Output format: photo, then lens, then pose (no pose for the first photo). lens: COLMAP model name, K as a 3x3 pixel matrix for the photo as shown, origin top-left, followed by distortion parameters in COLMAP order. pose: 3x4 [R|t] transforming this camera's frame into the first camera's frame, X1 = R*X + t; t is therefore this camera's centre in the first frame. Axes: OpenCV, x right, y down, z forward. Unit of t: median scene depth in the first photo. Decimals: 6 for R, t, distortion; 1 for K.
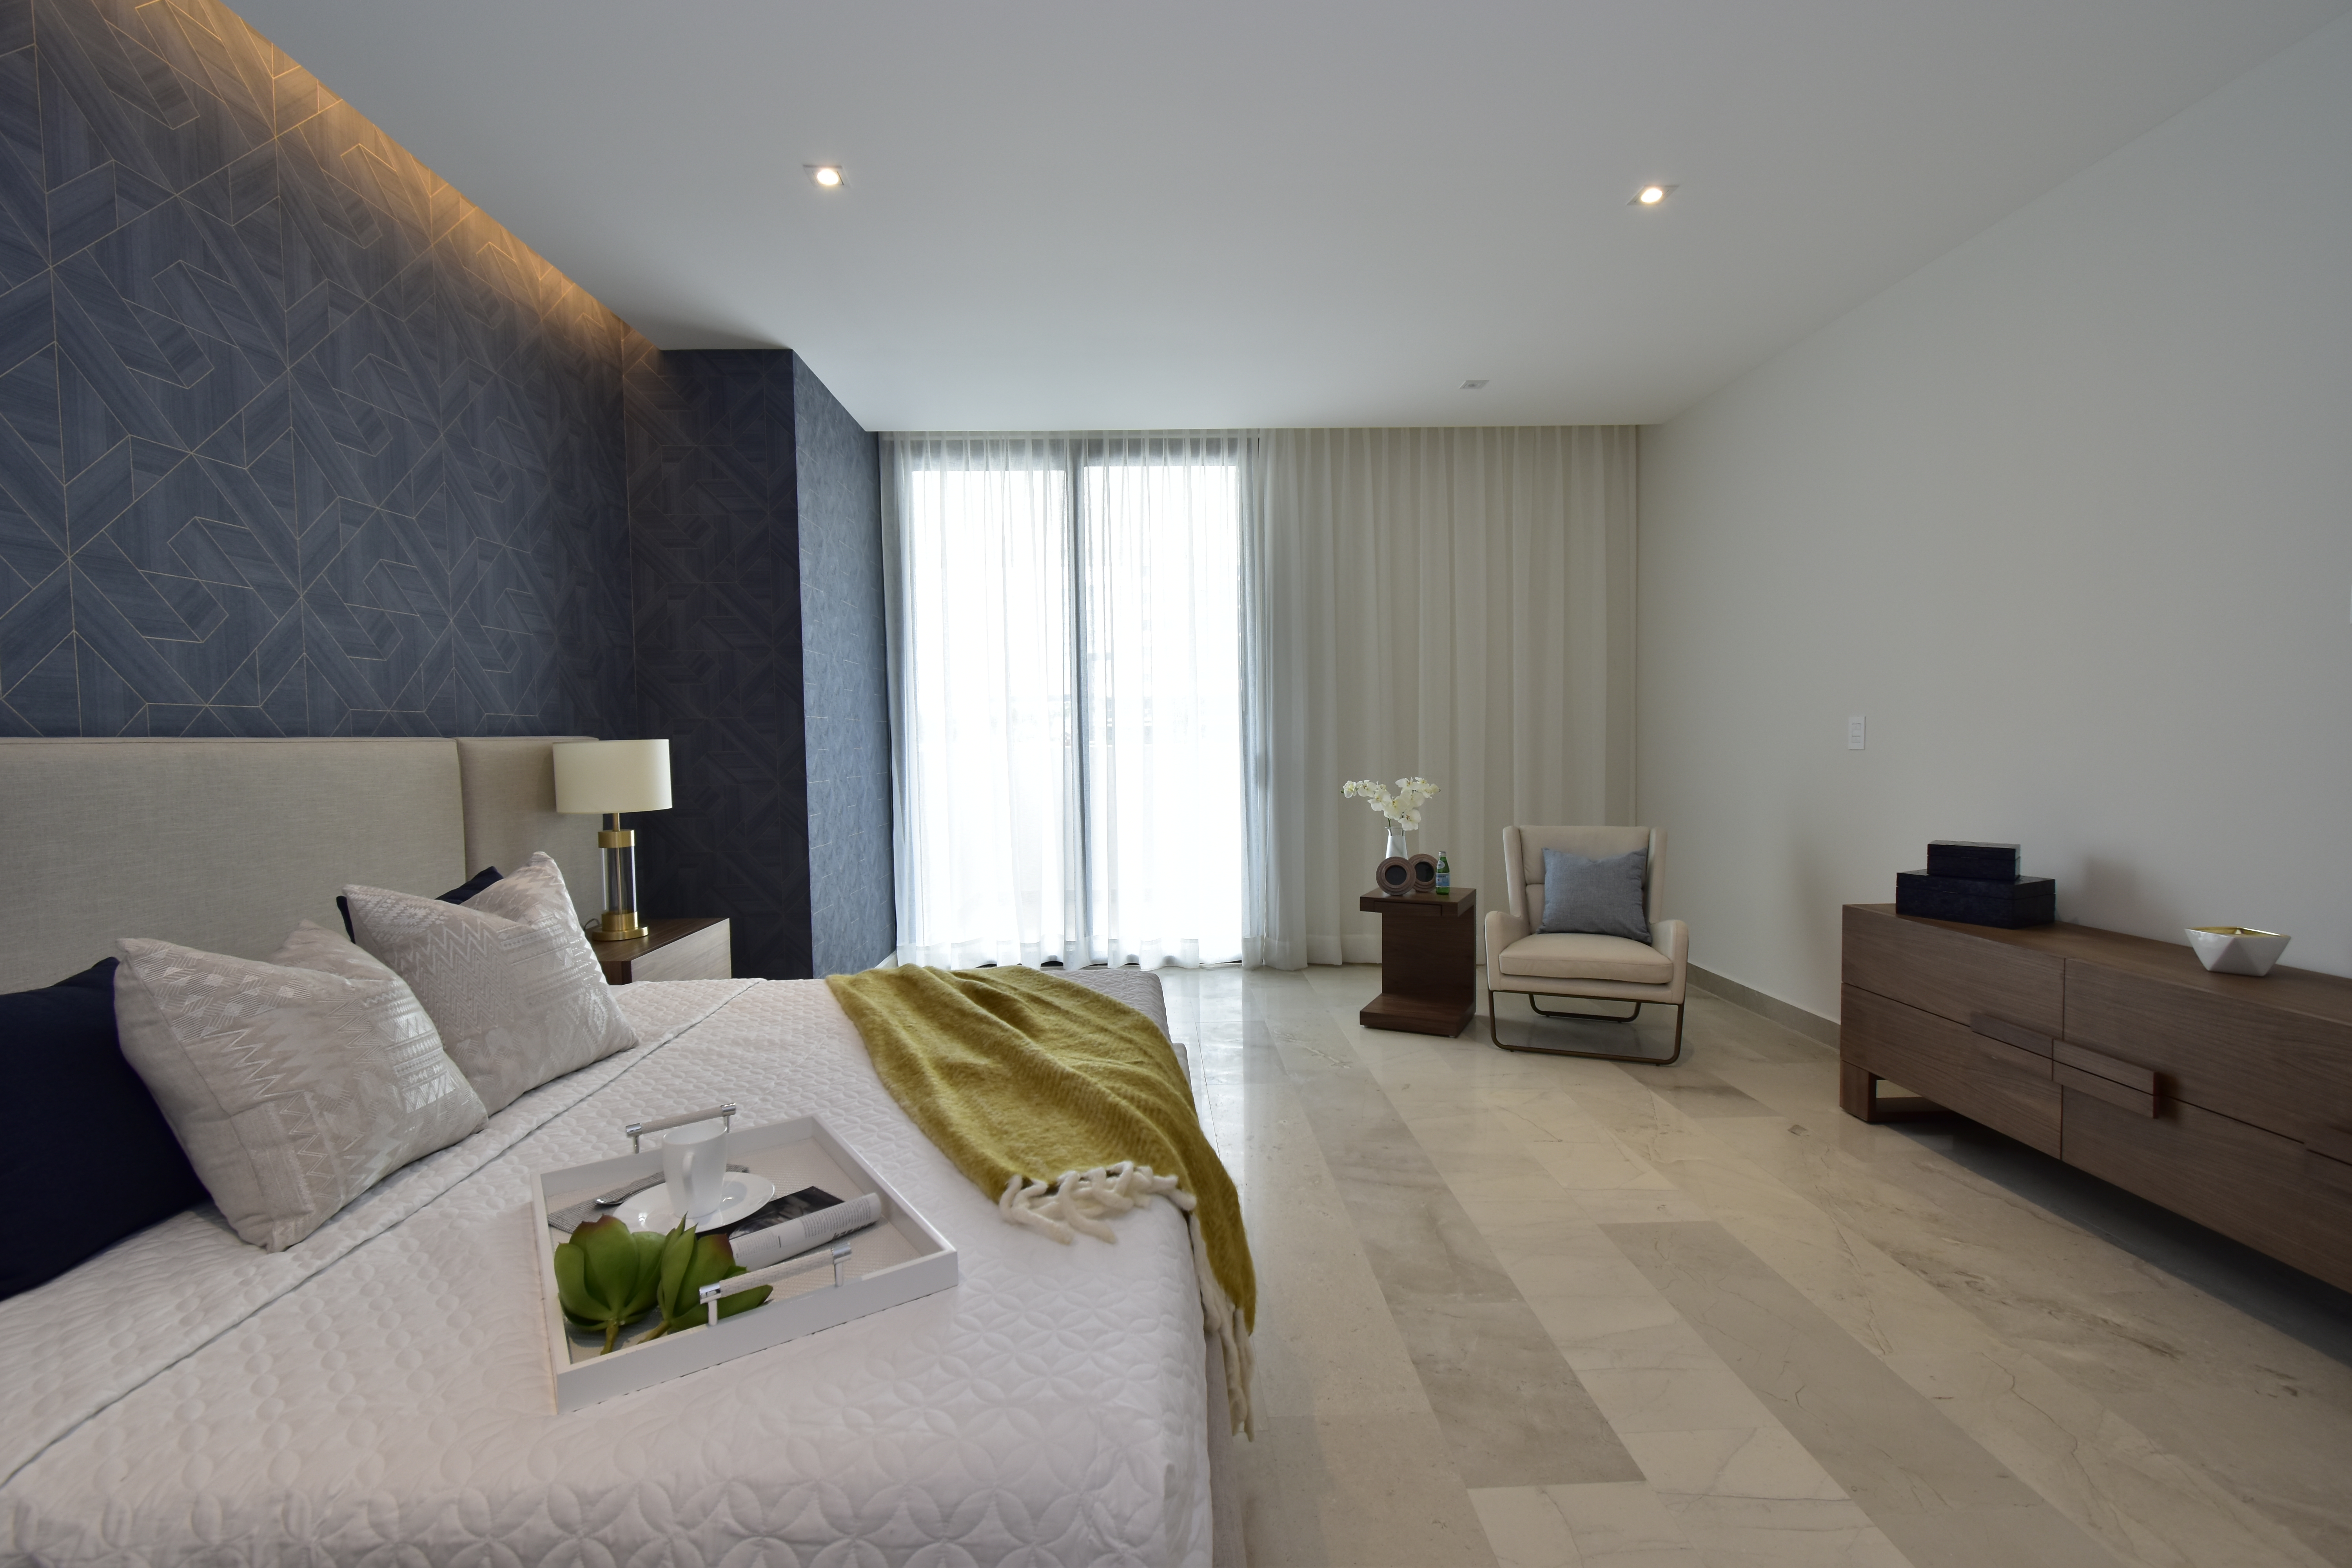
lens RADIAL K [[1025.7, 0, 1184.1], [0, 1025.7, 781.8], [0, 0, 1]] dist [0.010480, -0.006757]
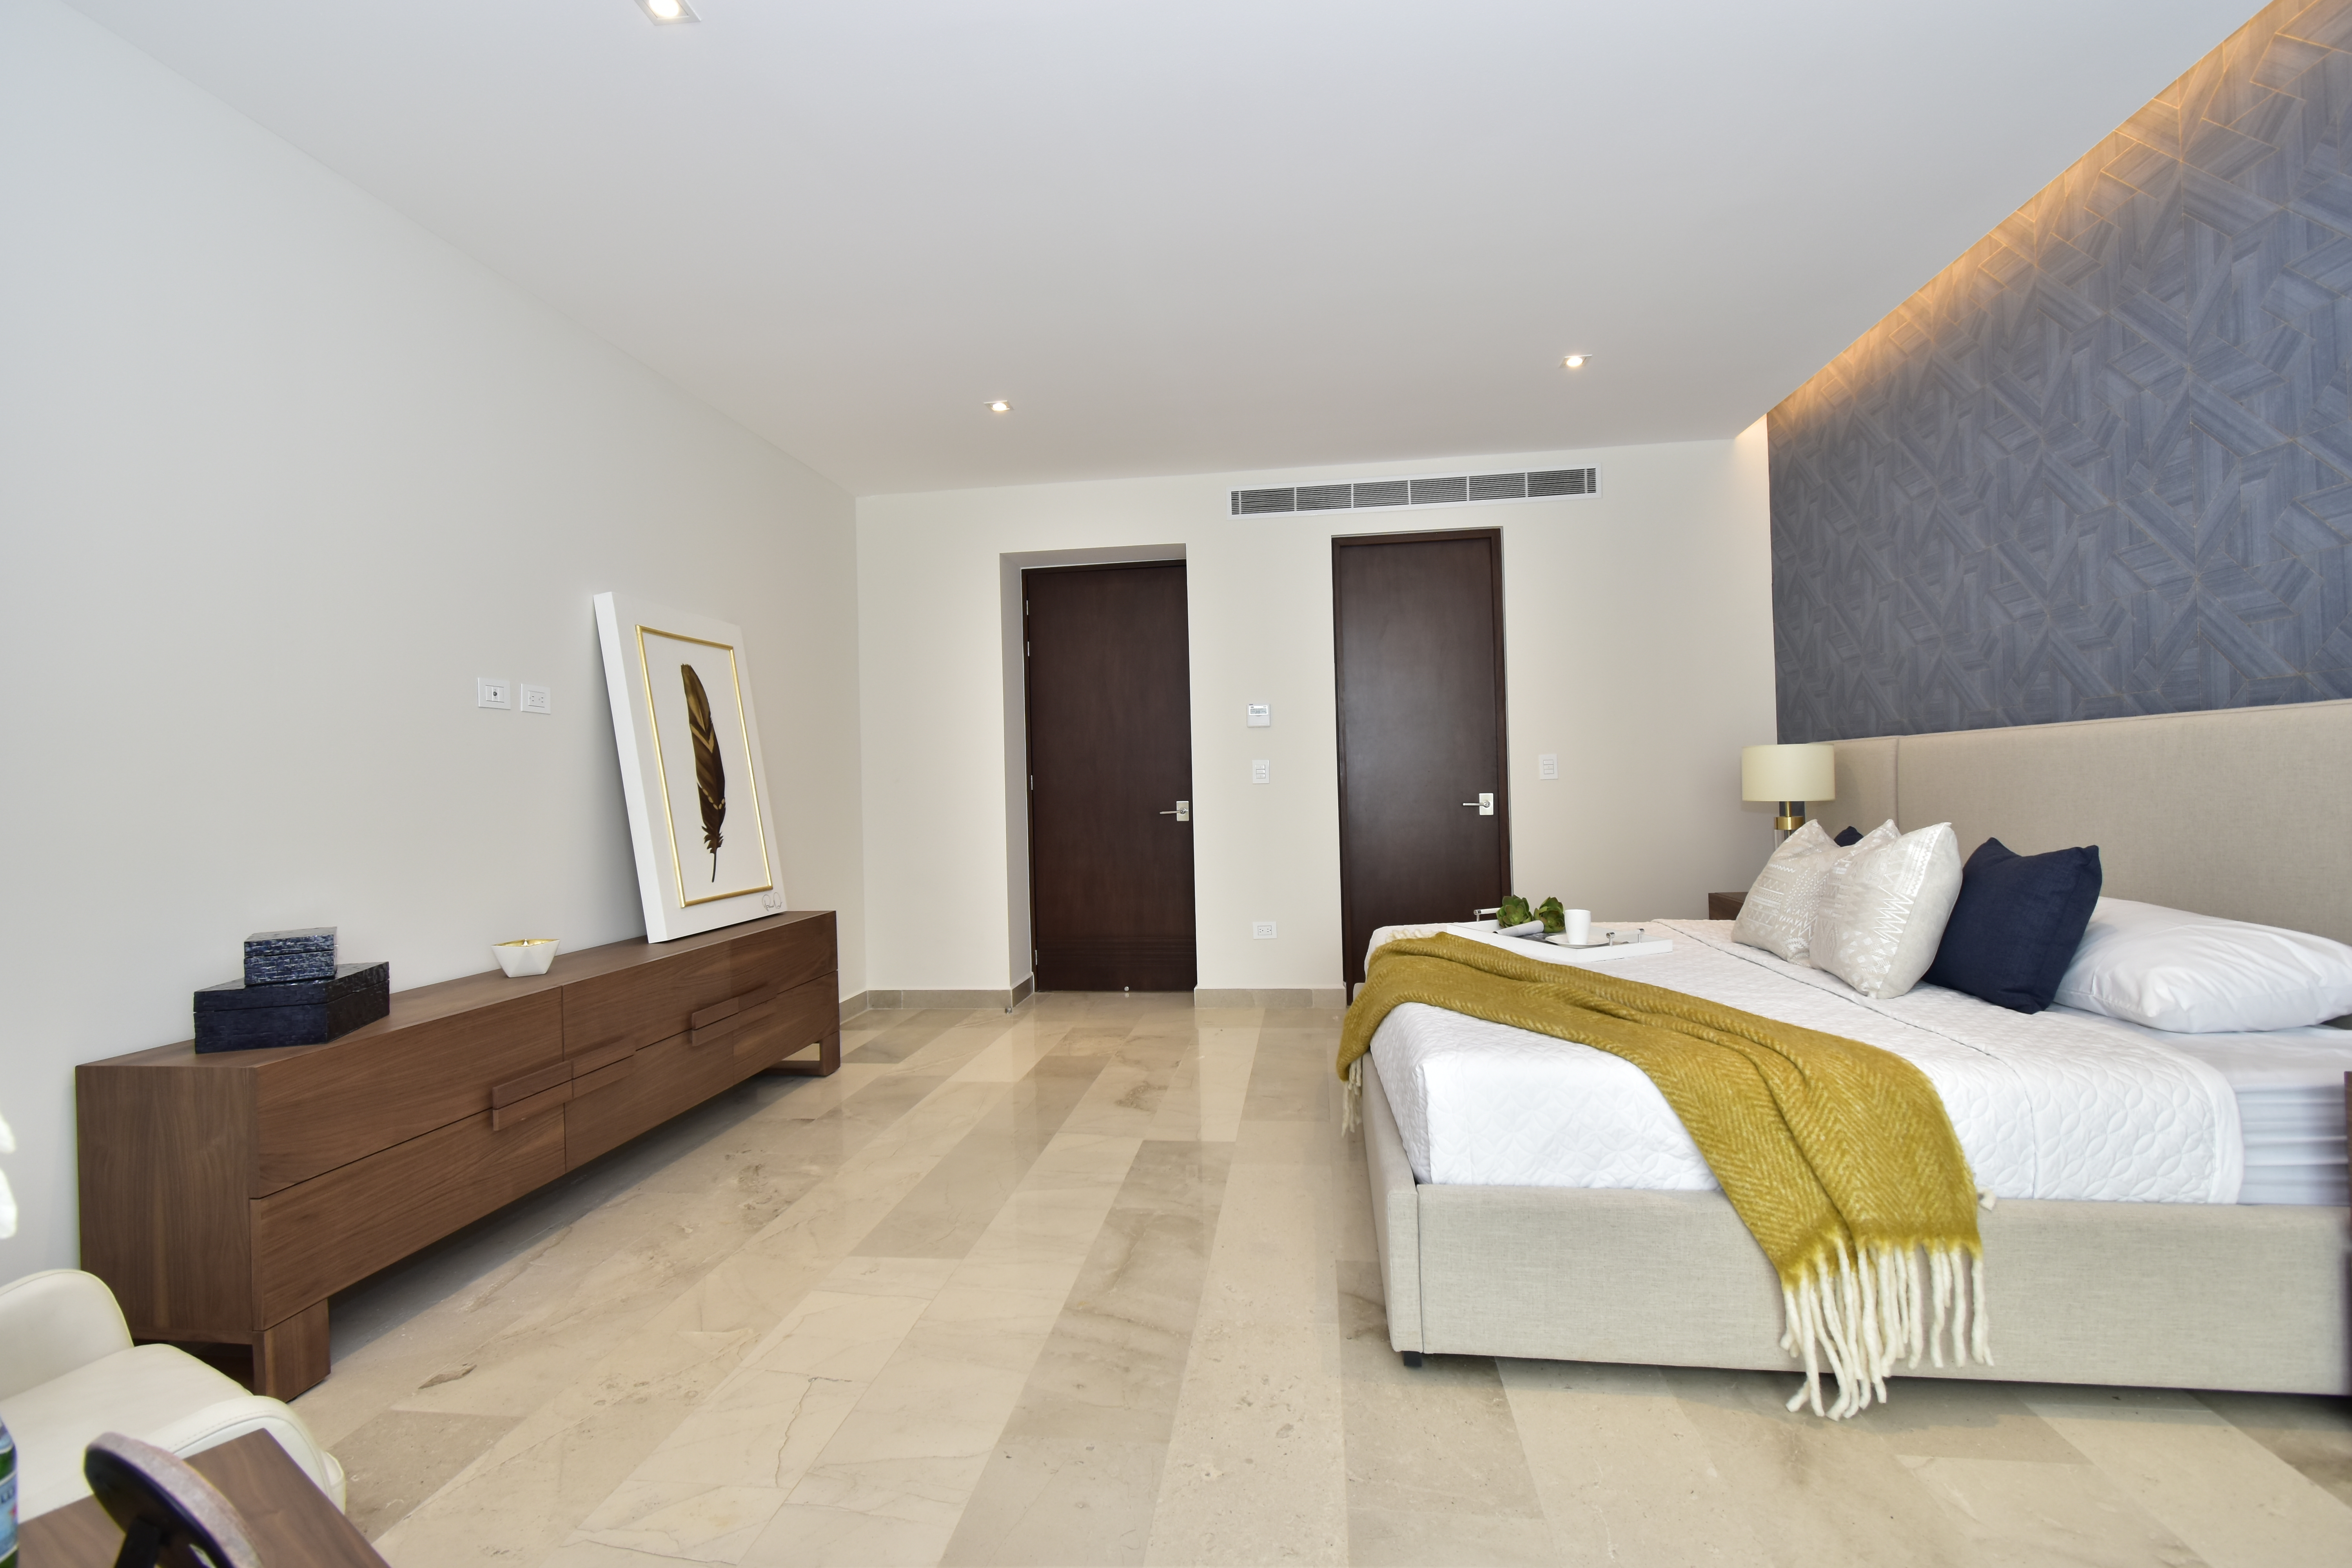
lens RADIAL K [[1025.7, 0, 1184.1], [0, 1025.7, 781.8], [0, 0, 1]] dist [0.010480, -0.006757]
pose [[-0.986731, 0.046341, 0.155613, 0.021929], [0.051193, 0.998315, 0.027317, -0.045194], [-0.154085, 0.034921, -0.987440, 2.158774]]
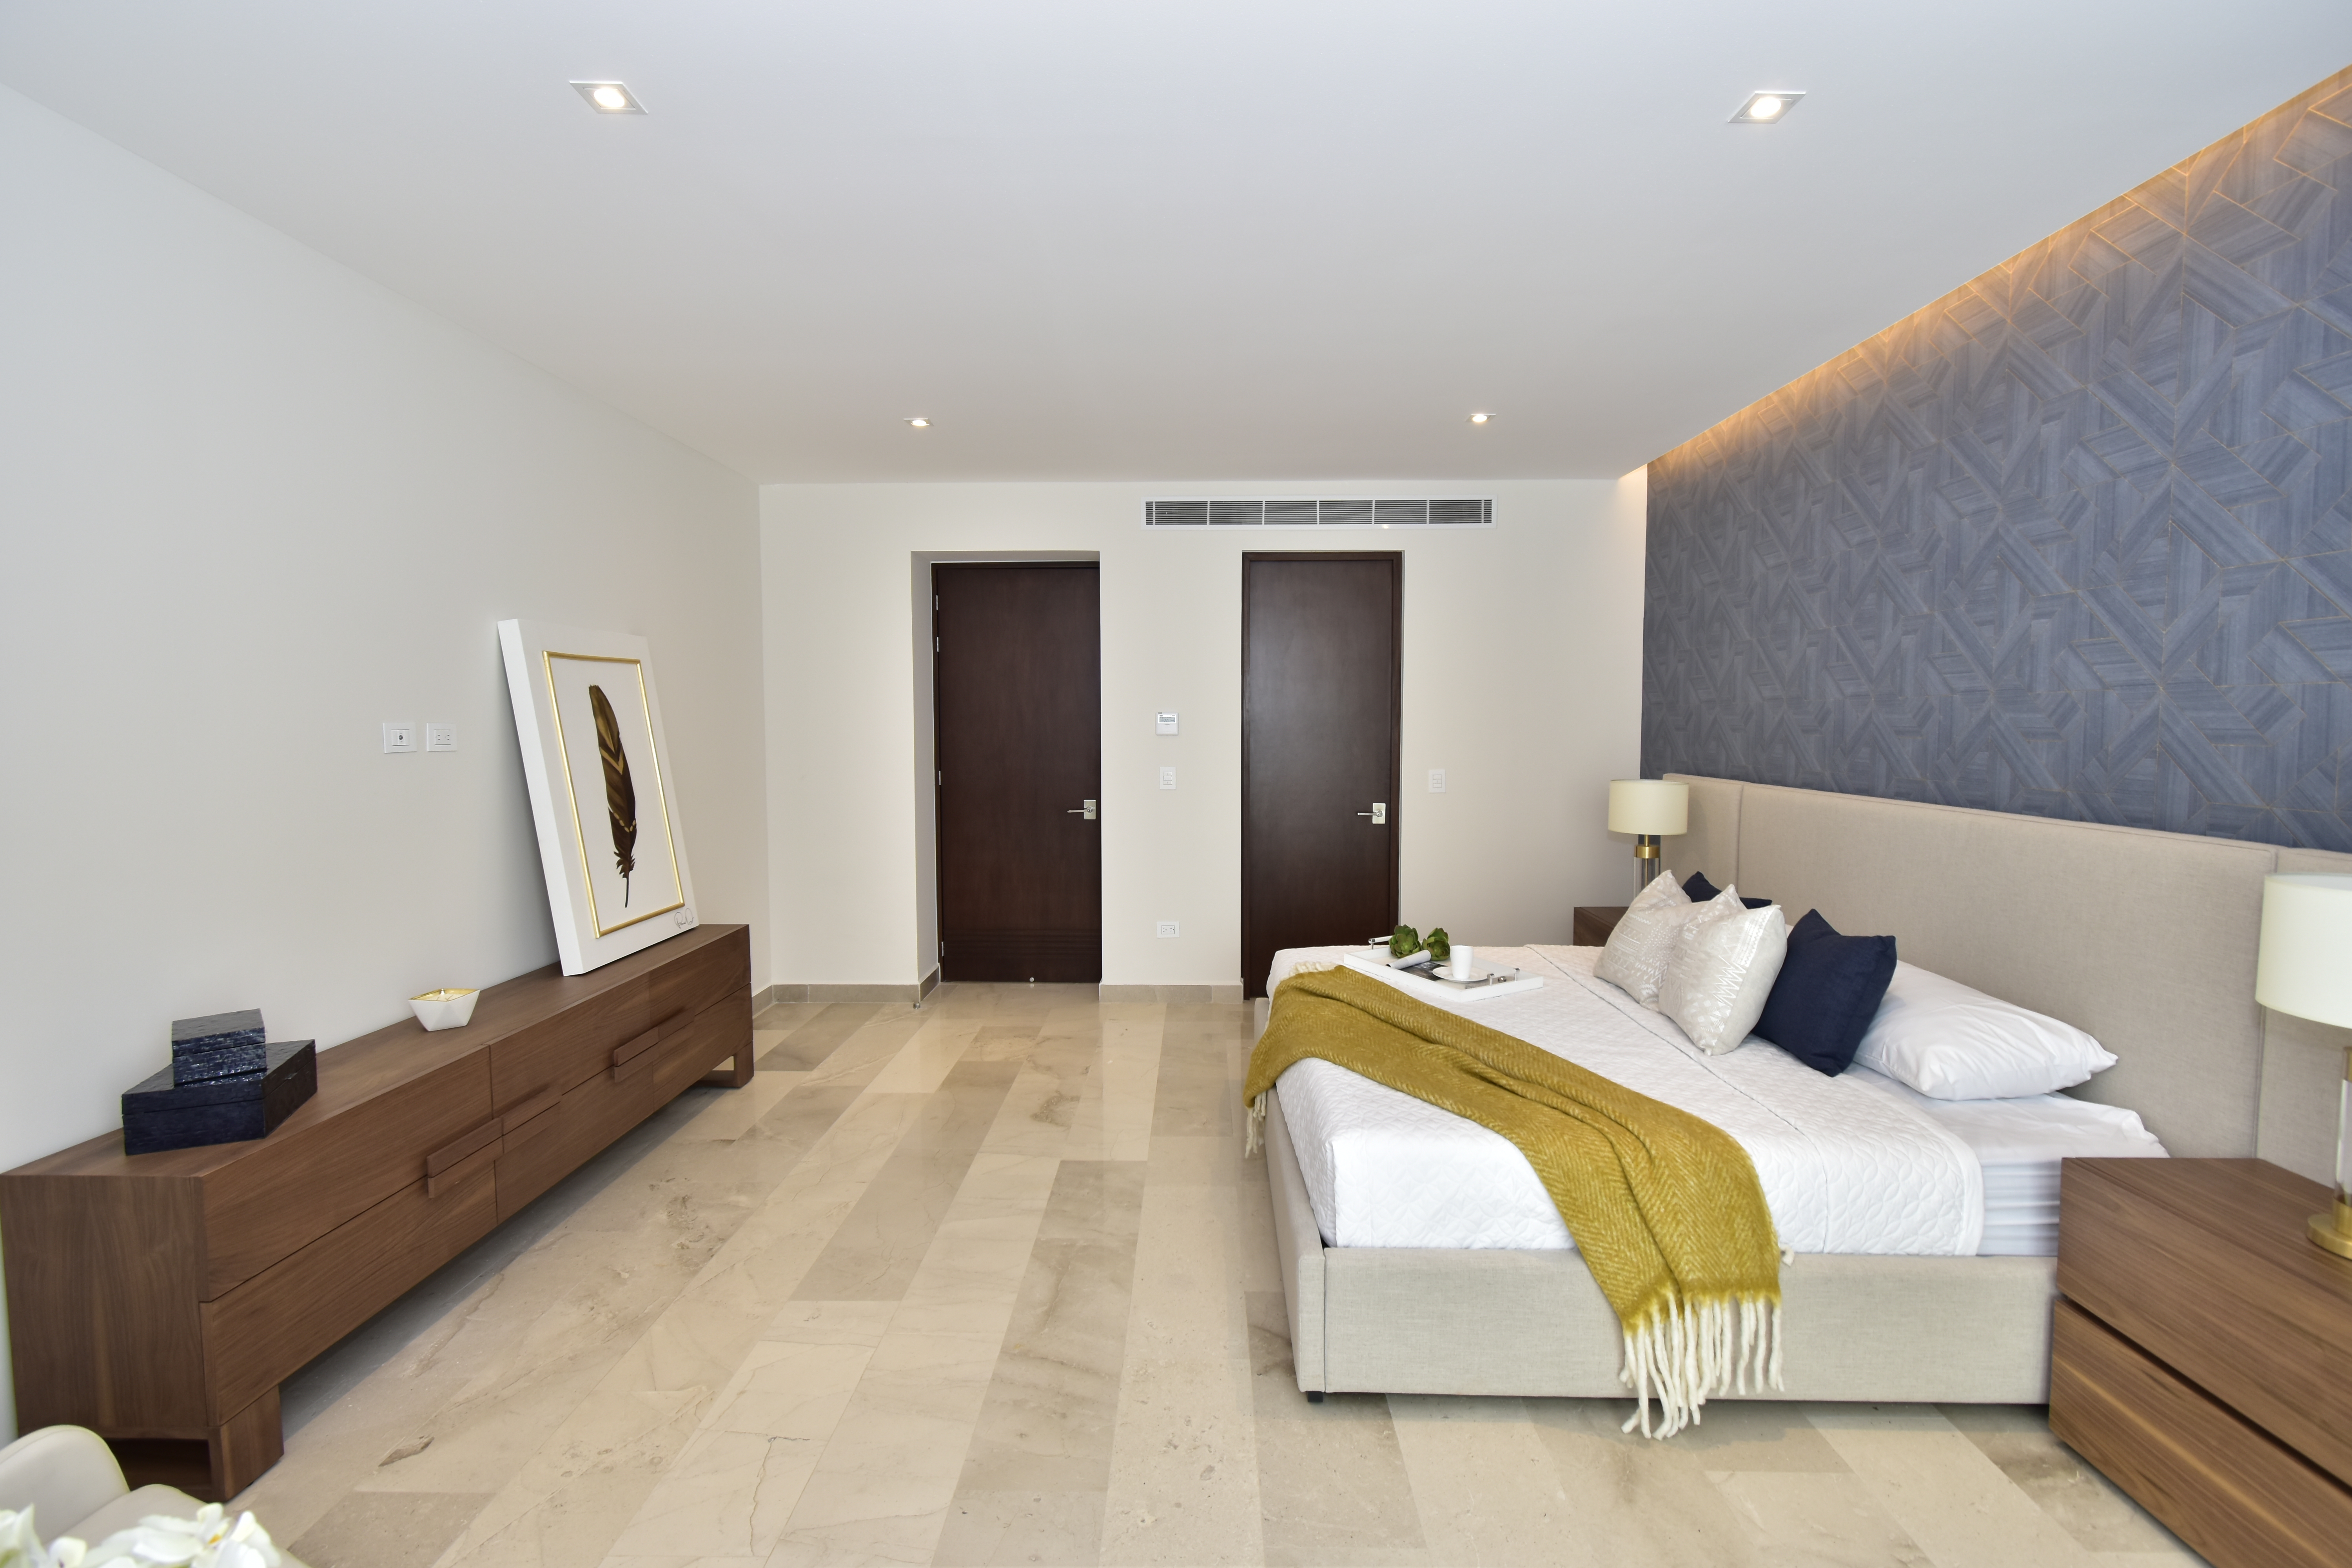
lens RADIAL K [[1025.7, 0, 1184.1], [0, 1025.7, 781.8], [0, 0, 1]] dist [0.010480, -0.006757]
pose [[-0.998712, 0.017760, 0.047520, 0.058785], [0.022402, 0.994834, 0.099010, -0.221299], [-0.045516, 0.099947, -0.993951, 2.227350]]
